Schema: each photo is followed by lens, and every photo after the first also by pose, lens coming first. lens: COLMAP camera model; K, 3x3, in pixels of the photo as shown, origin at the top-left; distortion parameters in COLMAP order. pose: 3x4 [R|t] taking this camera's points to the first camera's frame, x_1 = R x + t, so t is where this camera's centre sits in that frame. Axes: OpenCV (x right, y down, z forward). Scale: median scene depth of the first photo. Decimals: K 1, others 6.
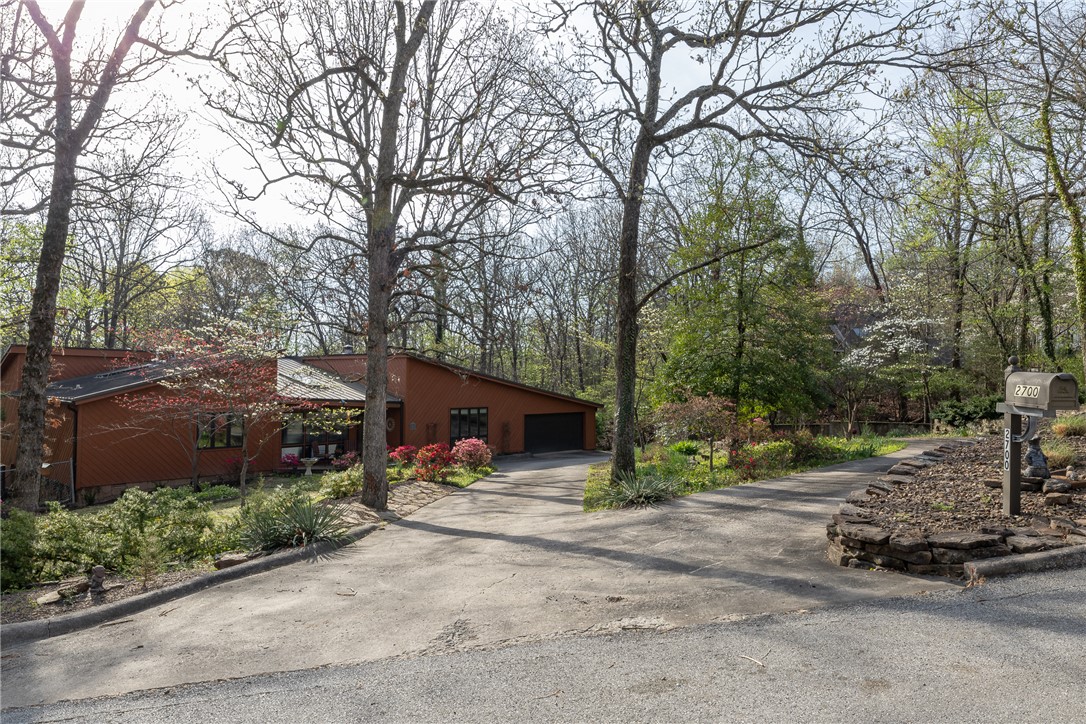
lens RADIAL K [[773.3, 0, 551.7], [0, 773.3, 360.2], [0, 0, 1]] dist [0.002219, -0.000330]
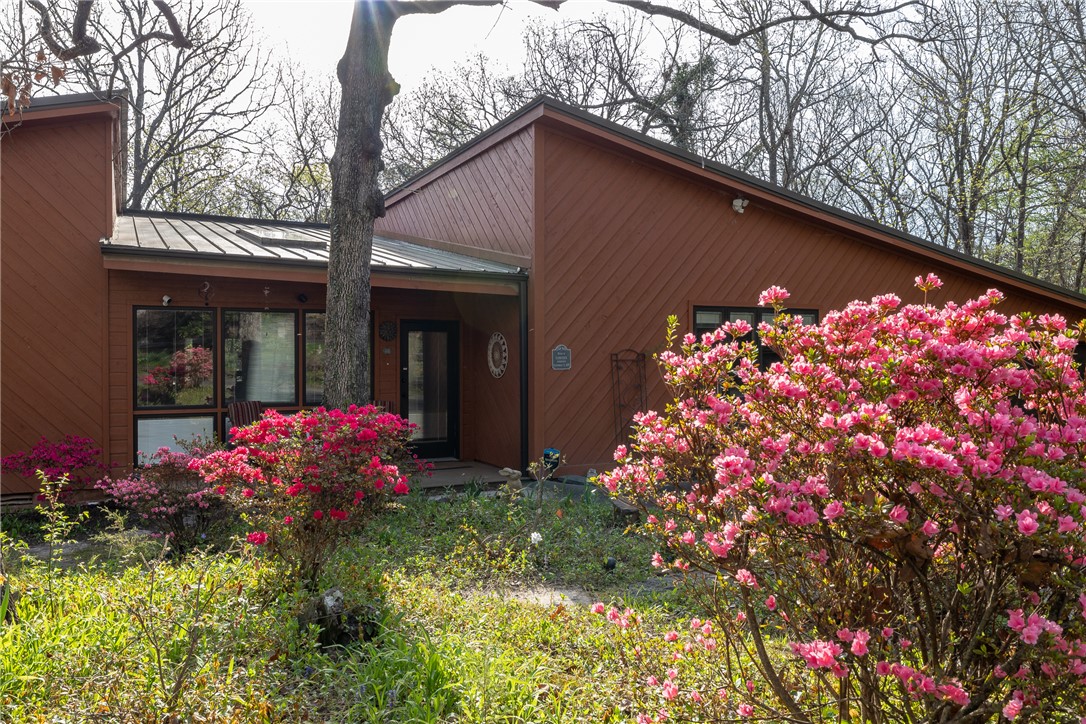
lens RADIAL K [[789.6, 0, 481.5], [0, 789.6, 358.7], [0, 0, 1]] dist [0.001062, -0.001151]
pose [[0.912775, -0.011415, -0.408303, -0.102312], [0.018416, 0.999743, 0.013220, 0.099042], [0.408047, -0.019586, 0.912751, 0.865299]]
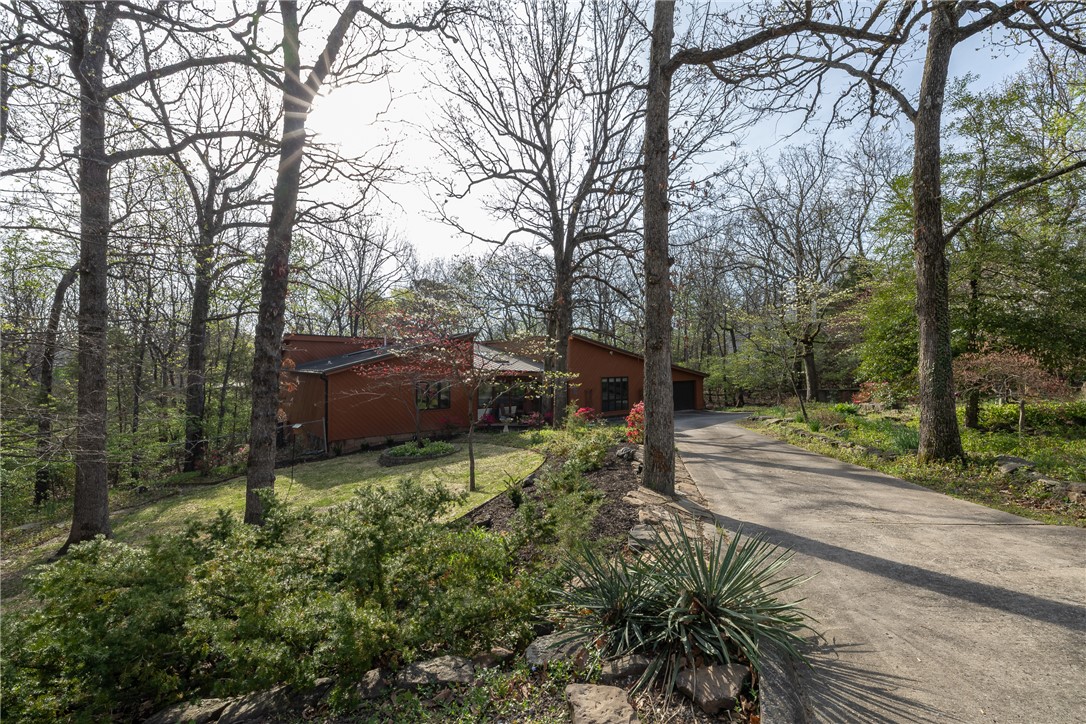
lens RADIAL K [[471.1, 0, 538.7], [0, 471.1, 357.9], [0, 0, 1]] dist [0.005257, 0.000251]
pose [[0.988294, -0.016484, -0.151666, -0.146438], [0.018035, 0.999798, 0.008853, 0.027150], [0.151489, -0.011484, 0.988392, 0.276611]]
